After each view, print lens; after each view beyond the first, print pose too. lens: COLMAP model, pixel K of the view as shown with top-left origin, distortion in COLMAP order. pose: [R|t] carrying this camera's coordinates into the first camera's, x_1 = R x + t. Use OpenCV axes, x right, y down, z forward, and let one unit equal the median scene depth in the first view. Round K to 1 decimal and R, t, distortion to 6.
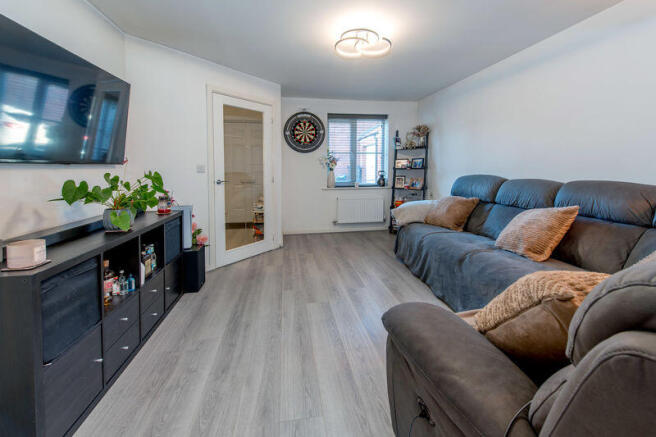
lens RADIAL K [[264.4, 0, 328.1], [0, 264.4, 176.3], [0, 0, 1]] dist [0.023195, -0.000045]
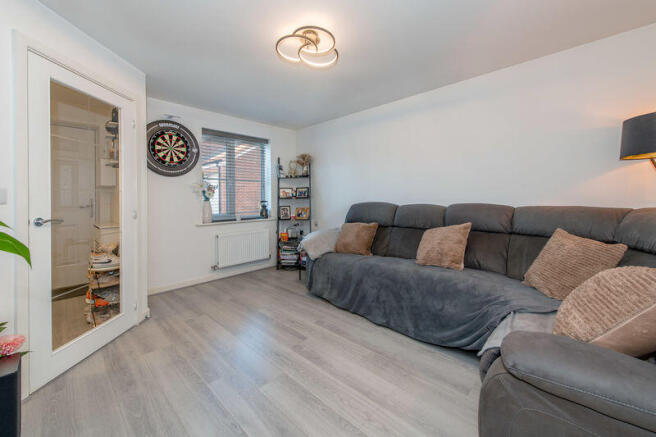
lens RADIAL K [[268.1, 0, 330.2], [0, 268.1, 196.9], [0, 0, 1]] dist [-0.001060, -0.000250]
pose [[0.799767, -0.002107, 0.600307, -0.180191], [0.028097, 0.999029, -0.033927, 0.003893], [-0.599653, 0.044001, 0.799050, 0.157842]]
